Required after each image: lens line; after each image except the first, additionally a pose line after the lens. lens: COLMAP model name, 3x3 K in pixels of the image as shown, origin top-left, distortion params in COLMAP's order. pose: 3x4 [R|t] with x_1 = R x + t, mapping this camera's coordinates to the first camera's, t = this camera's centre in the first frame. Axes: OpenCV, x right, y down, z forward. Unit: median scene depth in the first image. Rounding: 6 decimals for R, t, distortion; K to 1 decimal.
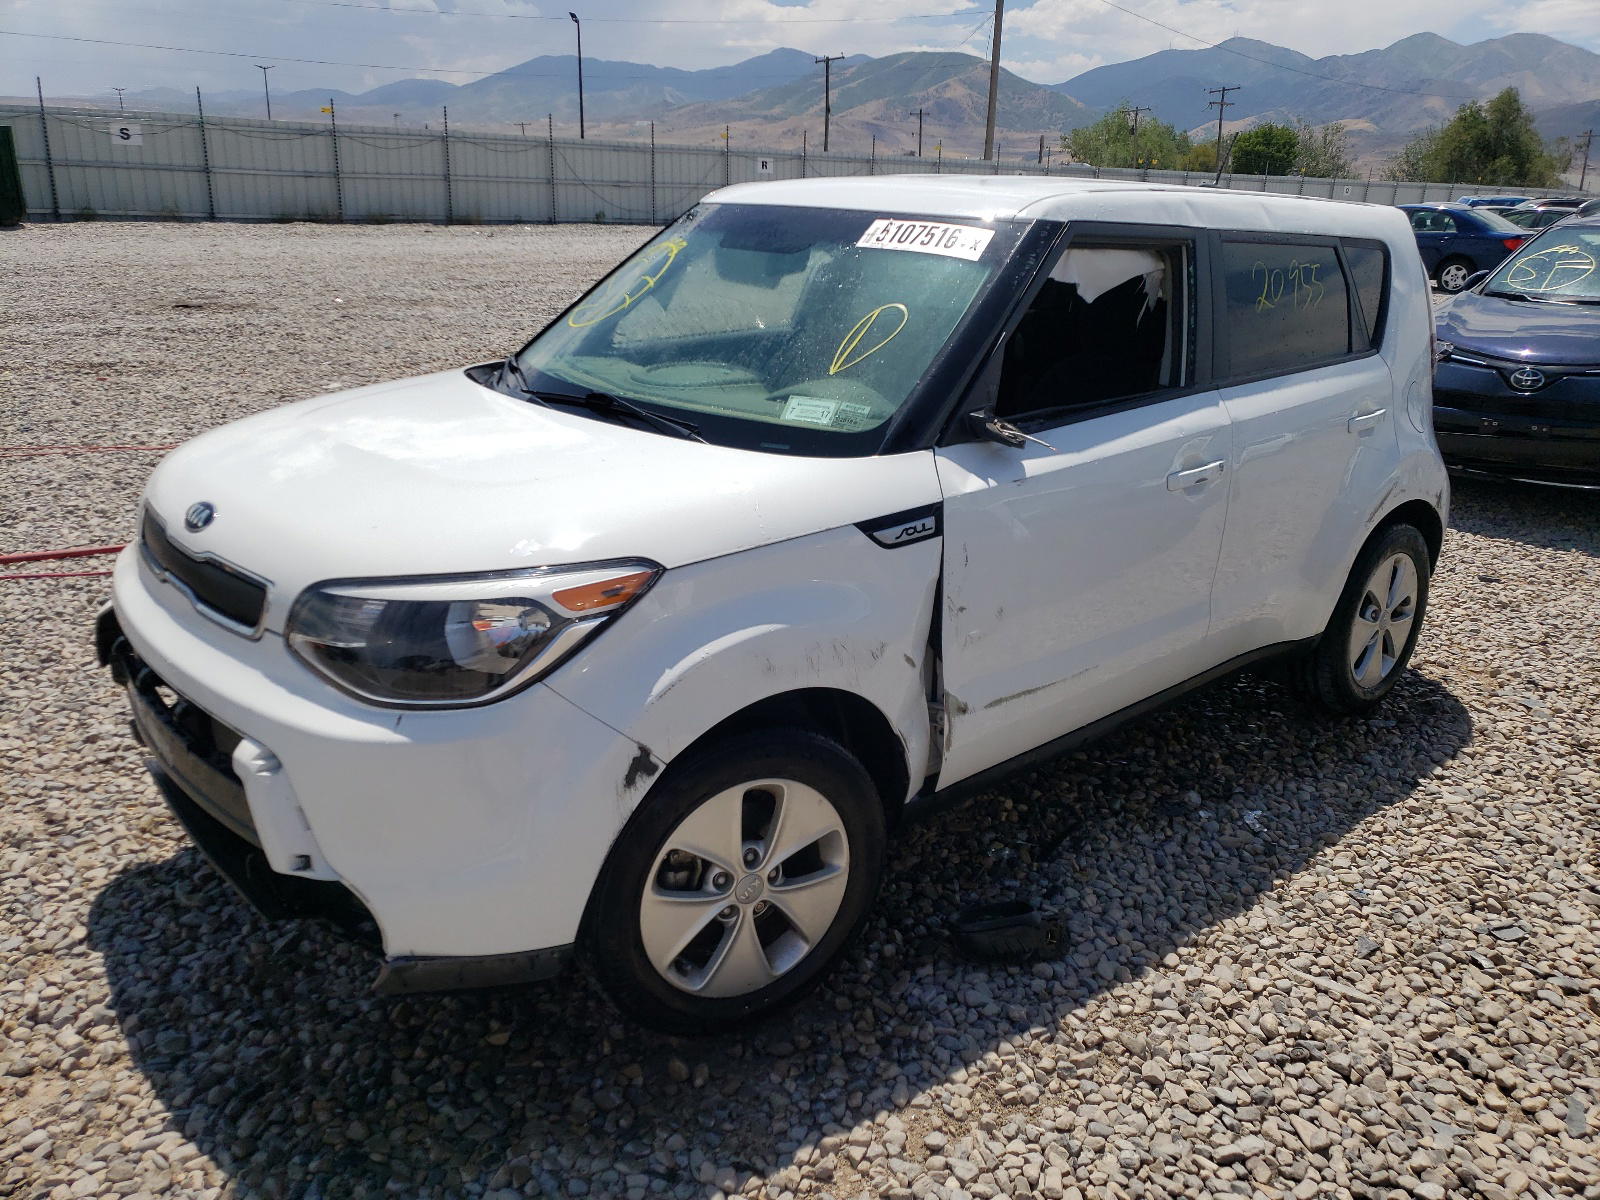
lens RADIAL K [[1349.6, 0, 798.4], [0, 1349.6, 599.3], [0, 0, 1]] dist [0.002078, -0.004705]
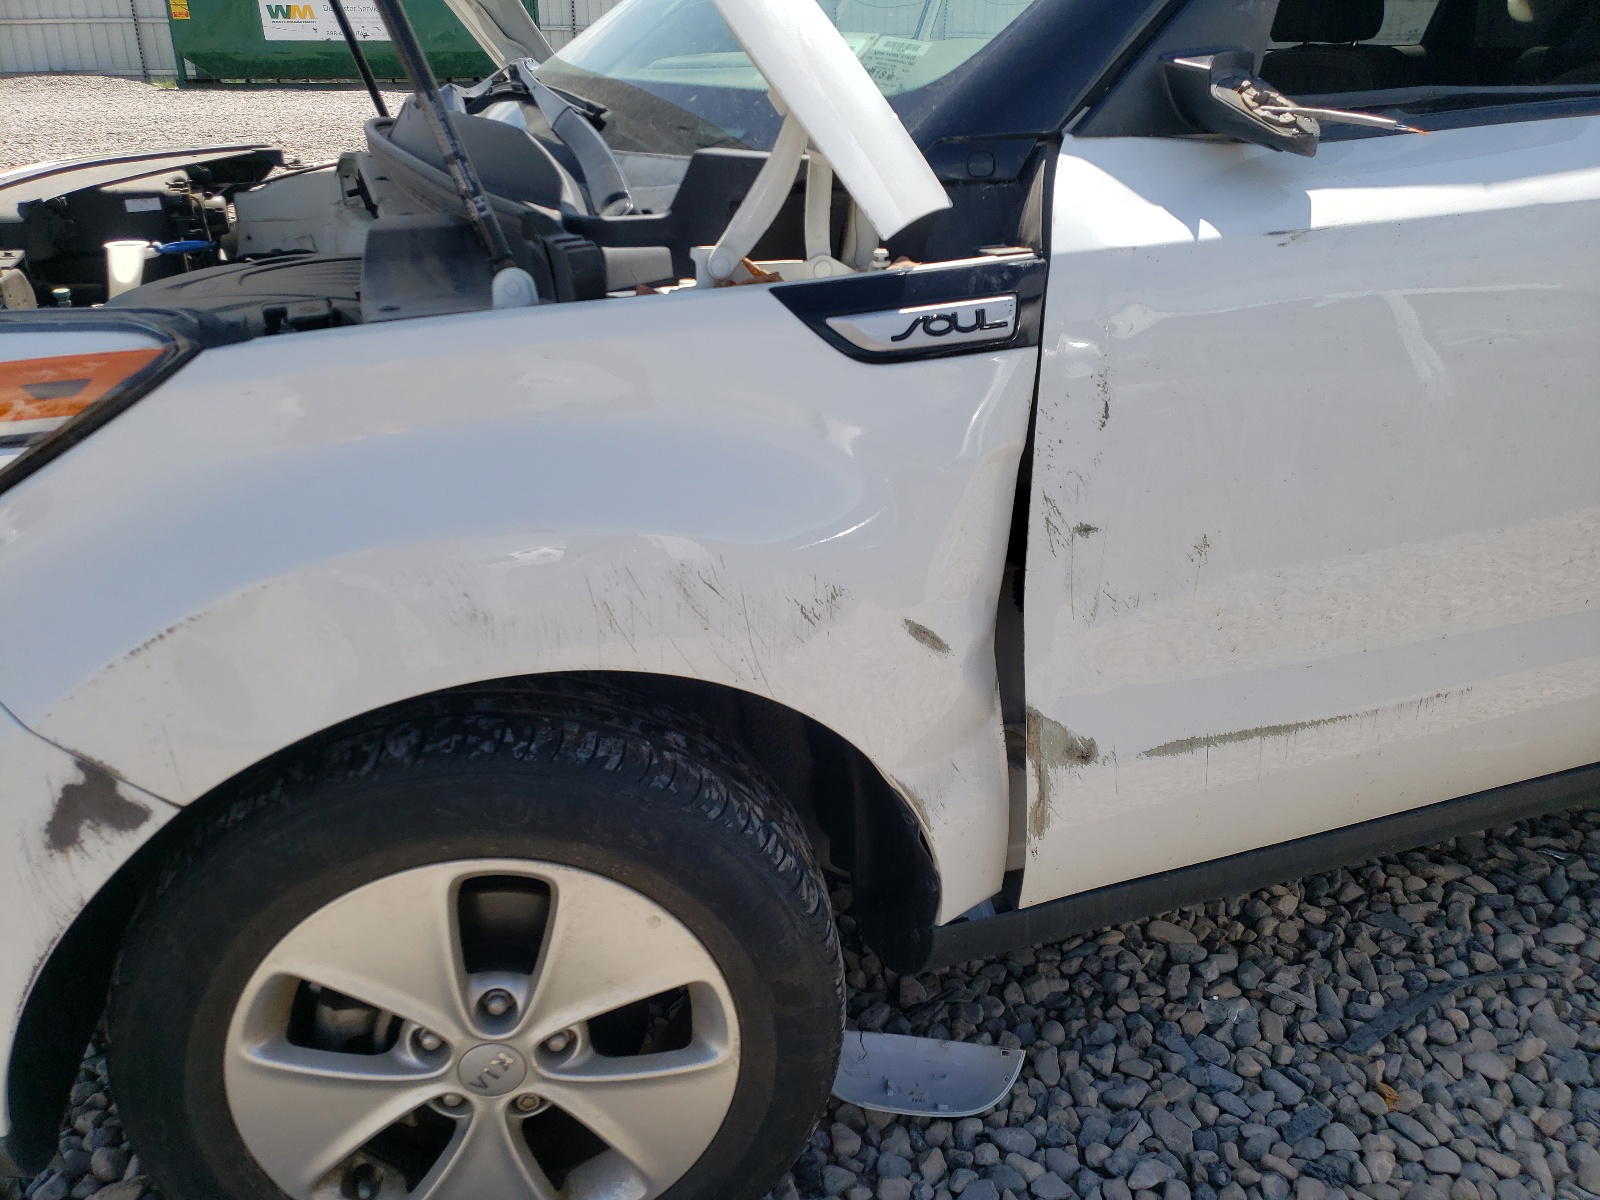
lens RADIAL K [[1349.6, 0, 801.4], [0, 1349.6, 602.3], [0, 0, 1]] dist [0.002078, -0.004705]
pose [[0.927463, 0.139445, -0.346941, 0.188792], [-0.104661, 0.987584, 0.117151, -0.010623], [0.358970, -0.072343, 0.930541, 0.569316]]
